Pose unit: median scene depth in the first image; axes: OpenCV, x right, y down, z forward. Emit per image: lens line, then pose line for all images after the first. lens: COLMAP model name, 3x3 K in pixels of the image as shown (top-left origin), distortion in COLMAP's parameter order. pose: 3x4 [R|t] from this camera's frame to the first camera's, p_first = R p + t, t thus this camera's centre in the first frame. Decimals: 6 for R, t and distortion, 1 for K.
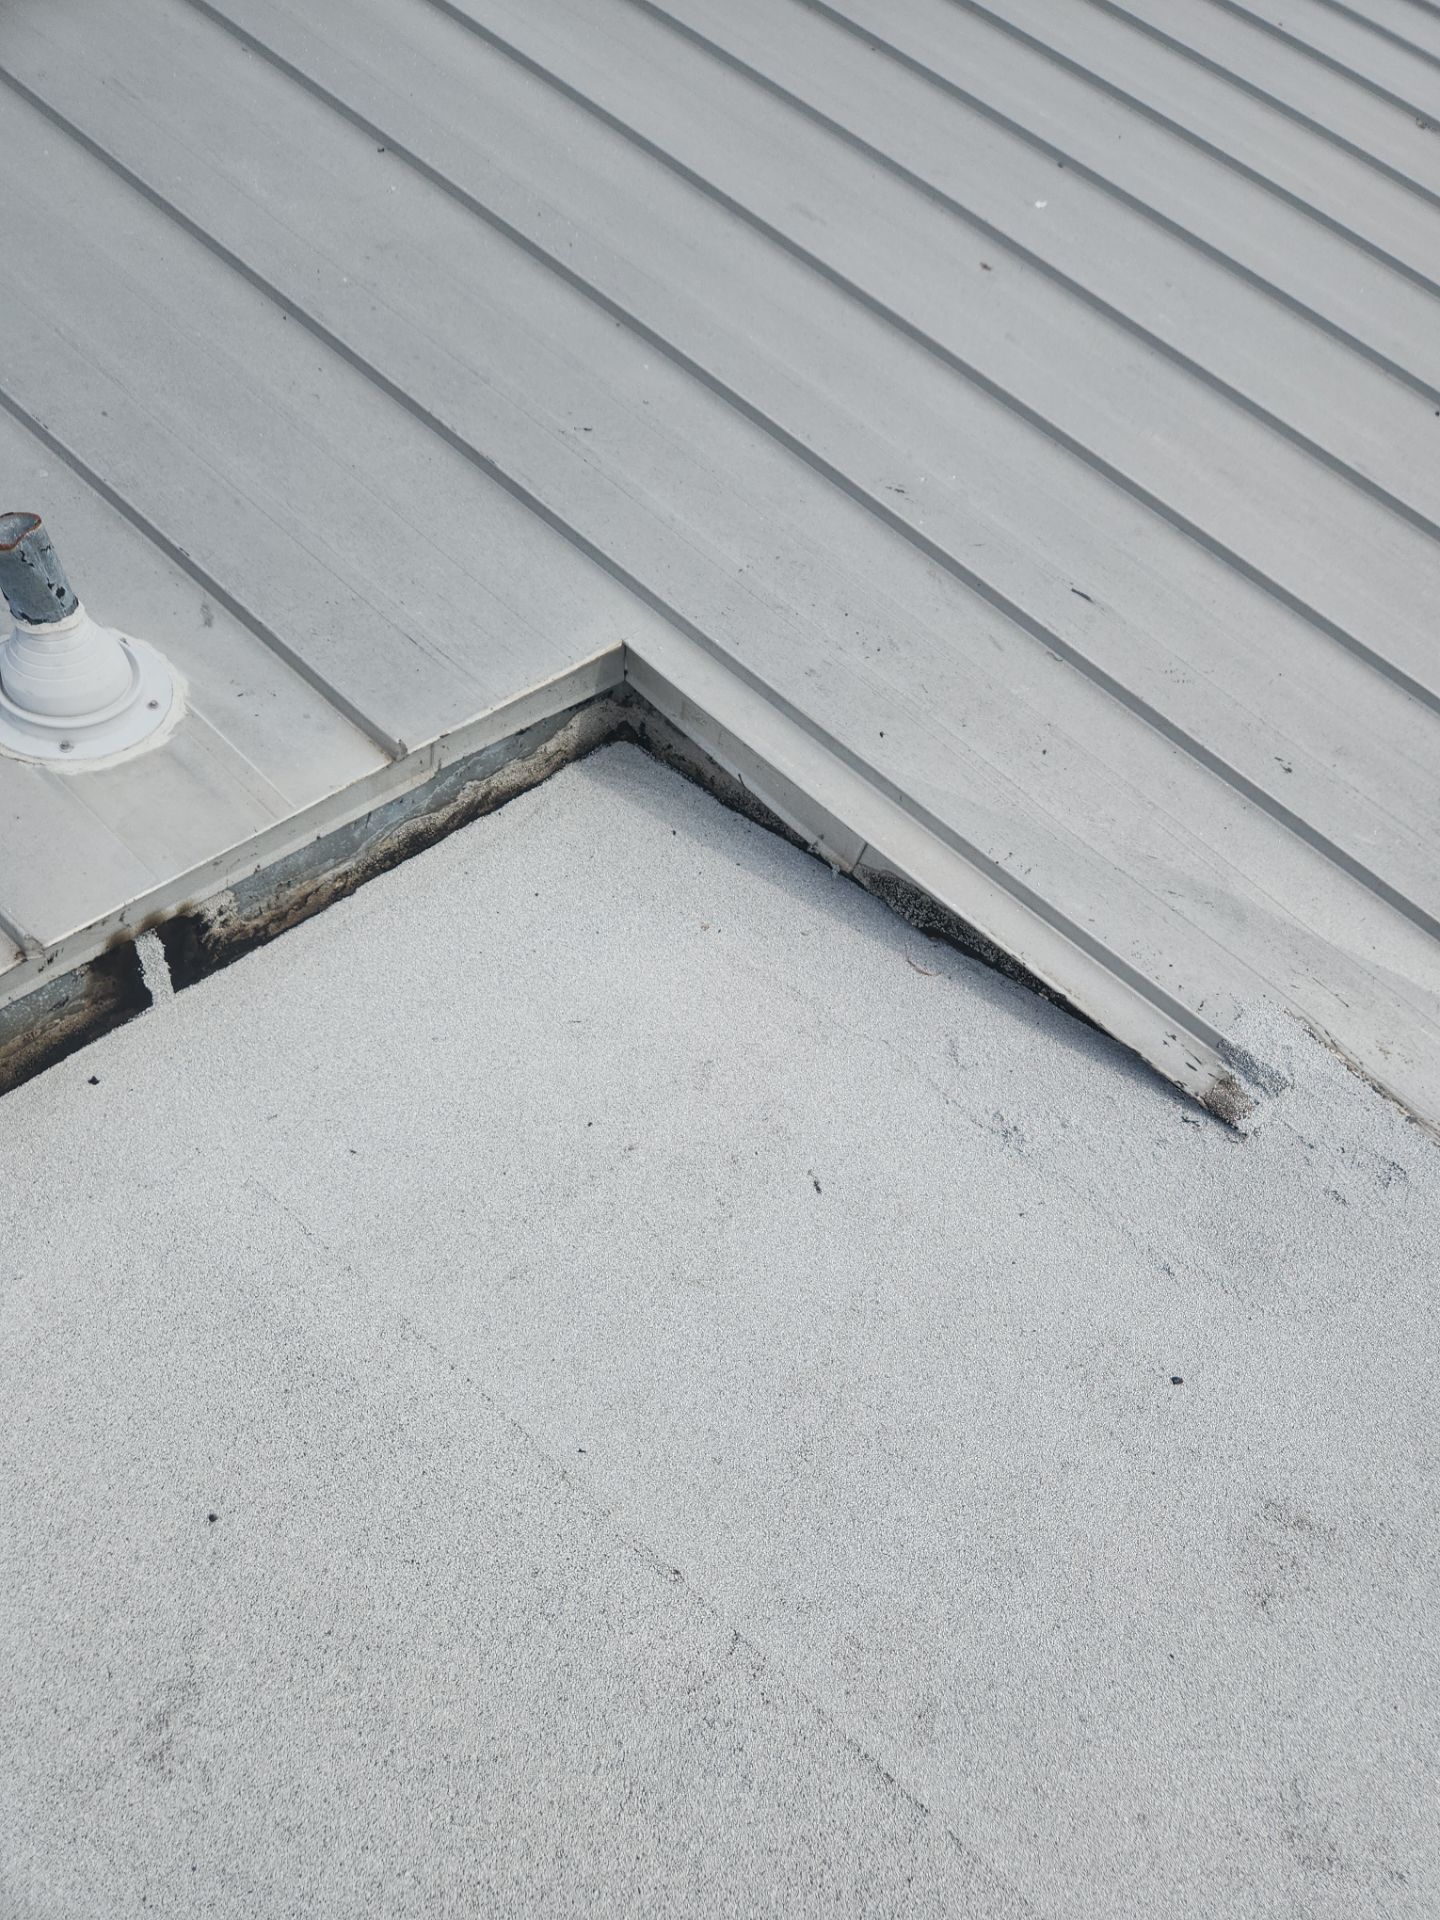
lens RADIAL K [[1342.5, 0, 753.8], [0, 1342.5, 953.2], [0, 0, 1]] dist [0.035358, 0.000366]
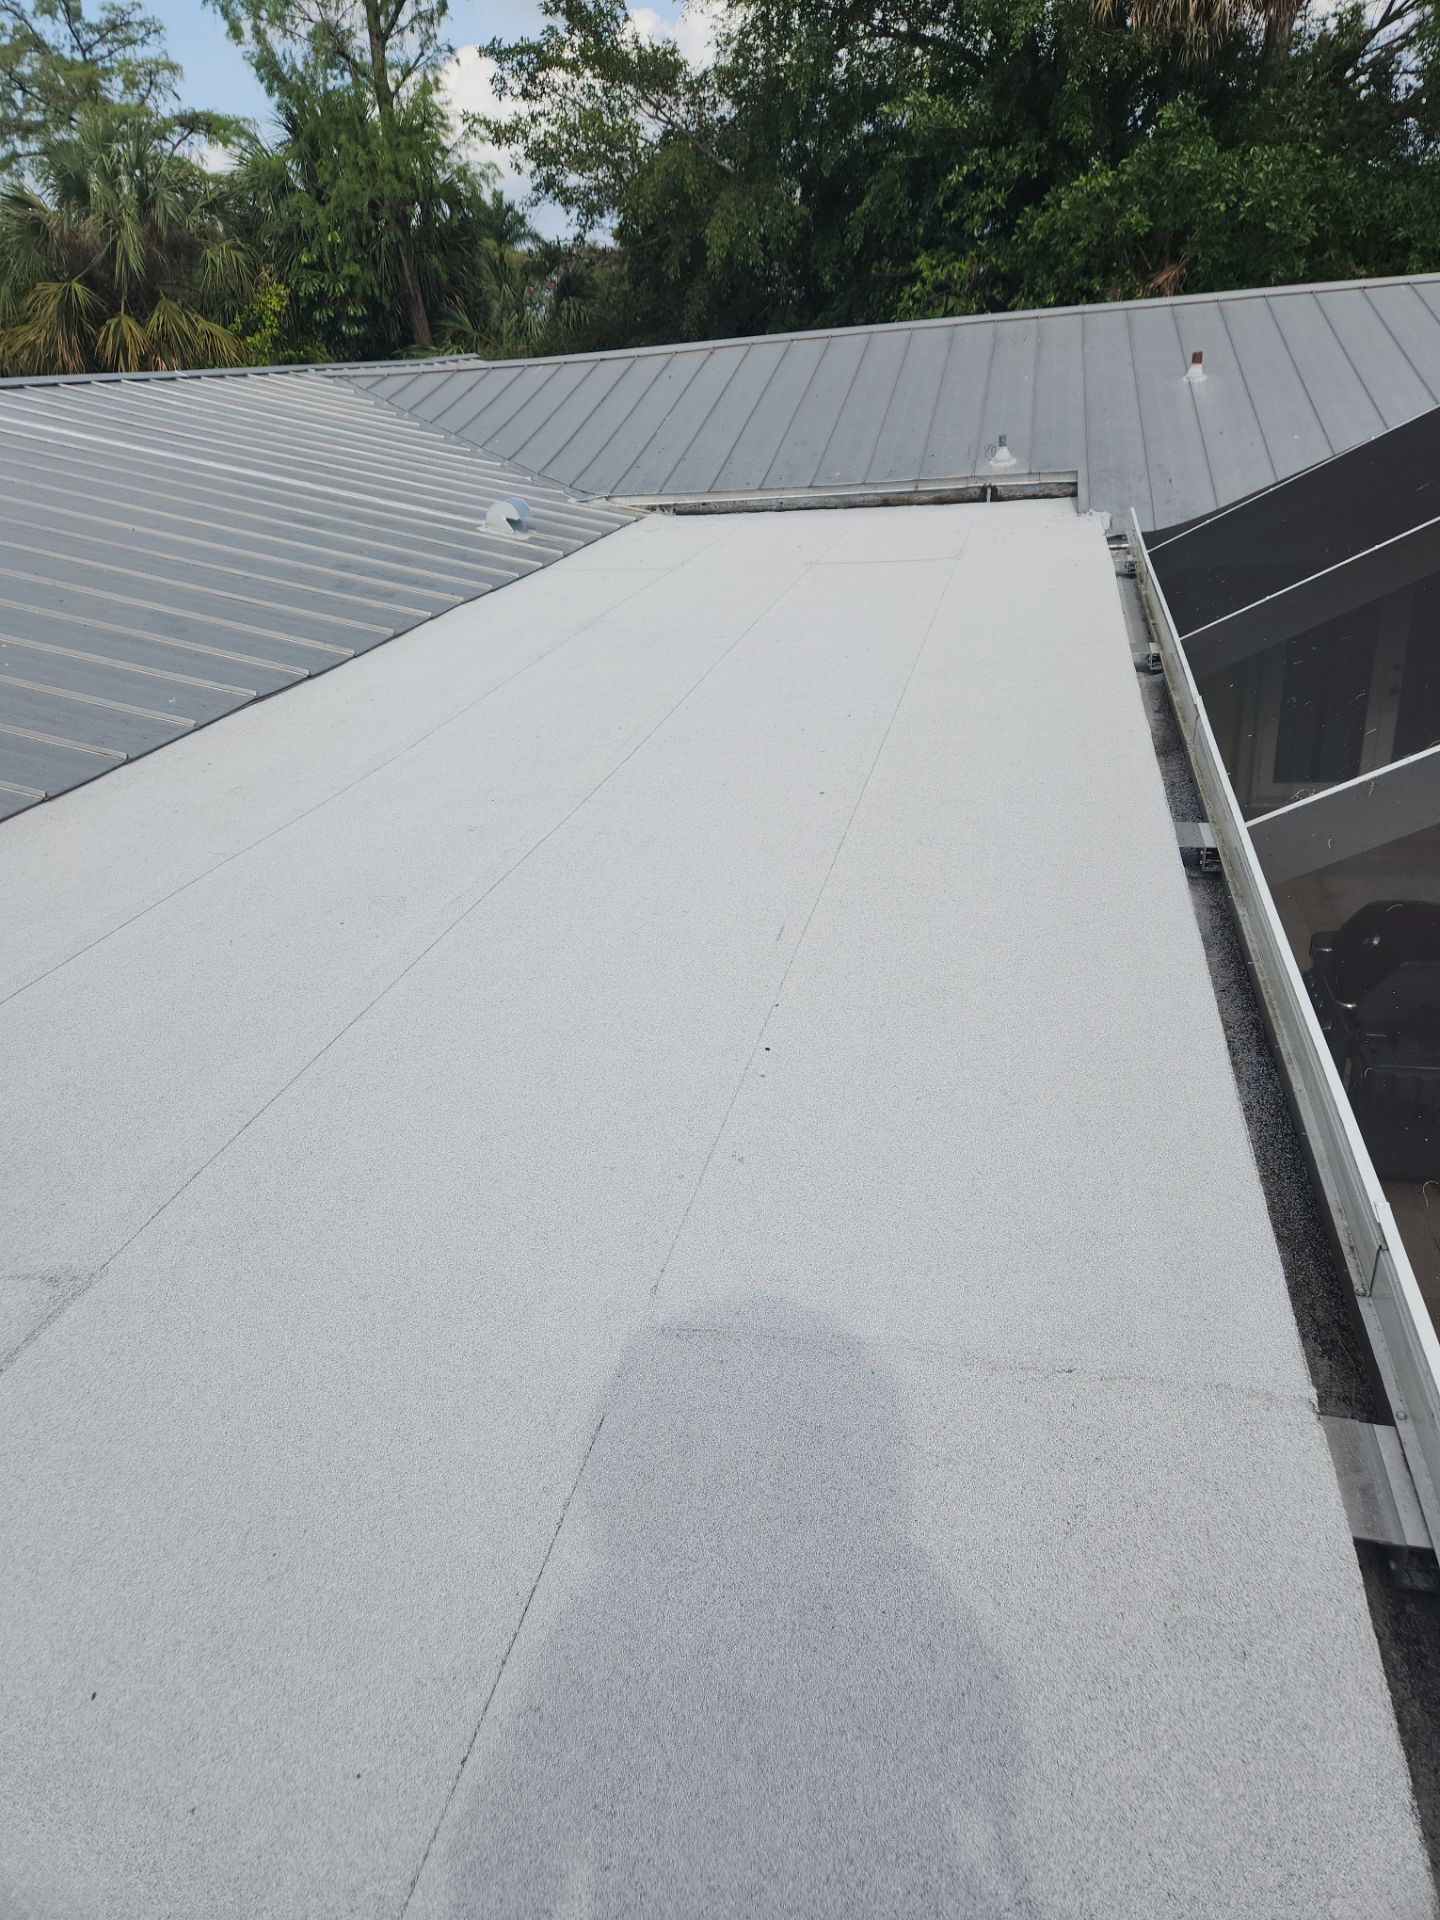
lens RADIAL K [[1339.6, 0, 671.3], [0, 1339.6, 969.9], [0, 0, 1]] dist [0.077971, -0.070962]
pose [[0.460540, 0.327738, -0.824919, 5.312648], [-0.559811, 0.828454, 0.016608, 2.802682], [0.688850, 0.454150, 0.565007, -2.953045]]
